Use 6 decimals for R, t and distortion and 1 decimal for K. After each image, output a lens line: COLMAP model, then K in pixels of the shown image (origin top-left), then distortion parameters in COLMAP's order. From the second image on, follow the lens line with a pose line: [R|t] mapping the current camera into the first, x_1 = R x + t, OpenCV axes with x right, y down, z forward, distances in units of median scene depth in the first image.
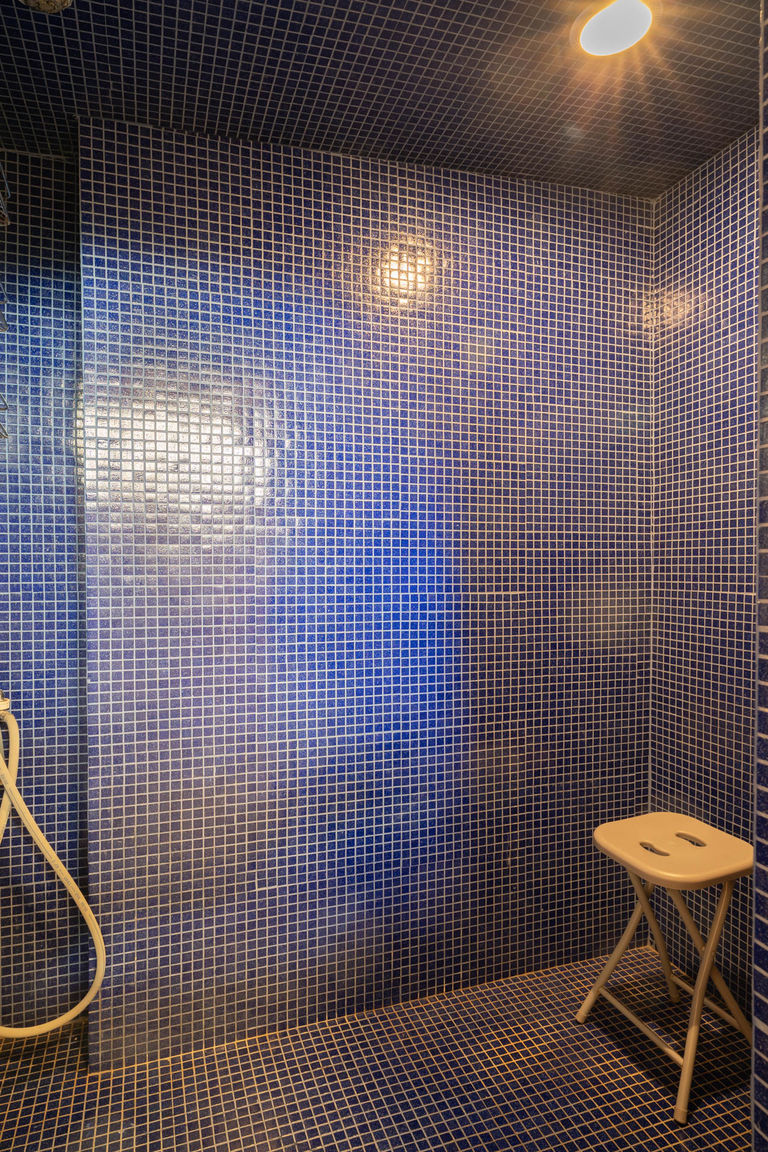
lens RADIAL K [[644.3, 0, 388.9], [0, 644.3, 574.6], [0, 0, 1]] dist [-0.008927, 0.004413]
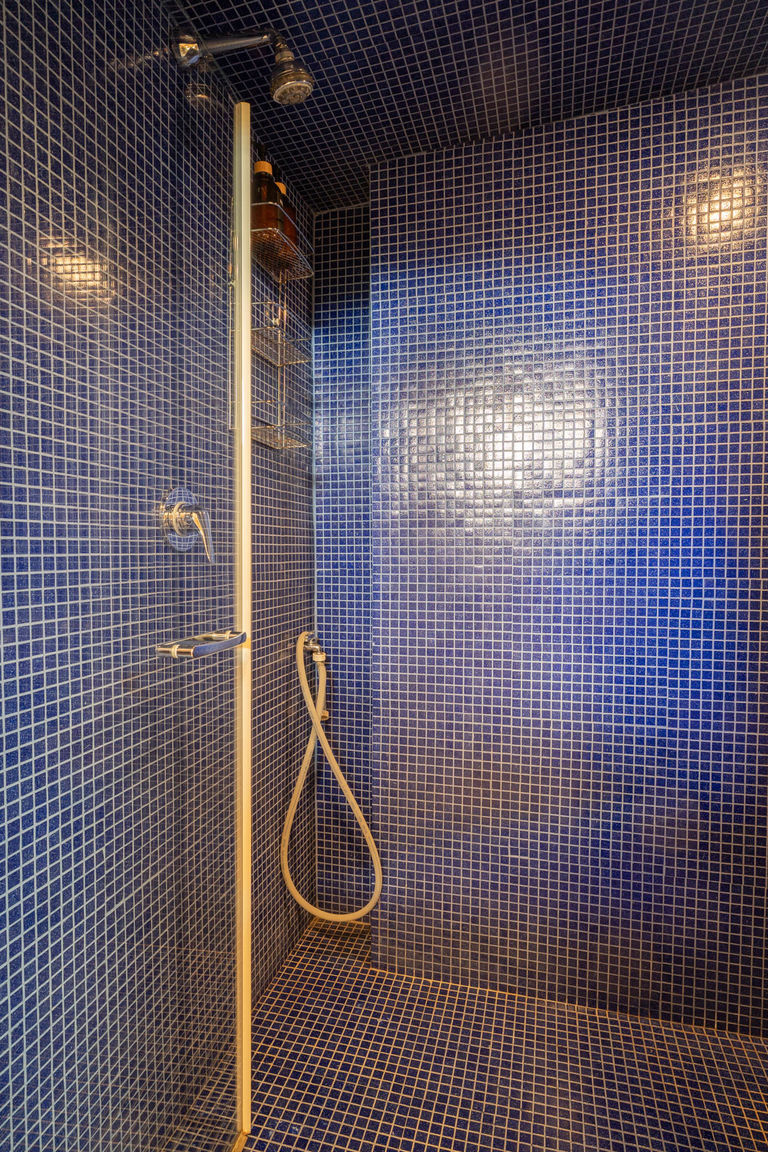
lens RADIAL K [[644.3, 0, 396.4], [0, 644.3, 573.7], [0, 0, 1]] dist [-0.008927, 0.004413]
pose [[0.829274, 0.021264, -0.558438, 0.210515], [-0.007301, 0.999603, 0.027219, 0.002264], [0.558795, -0.018495, 0.829100, 0.032654]]
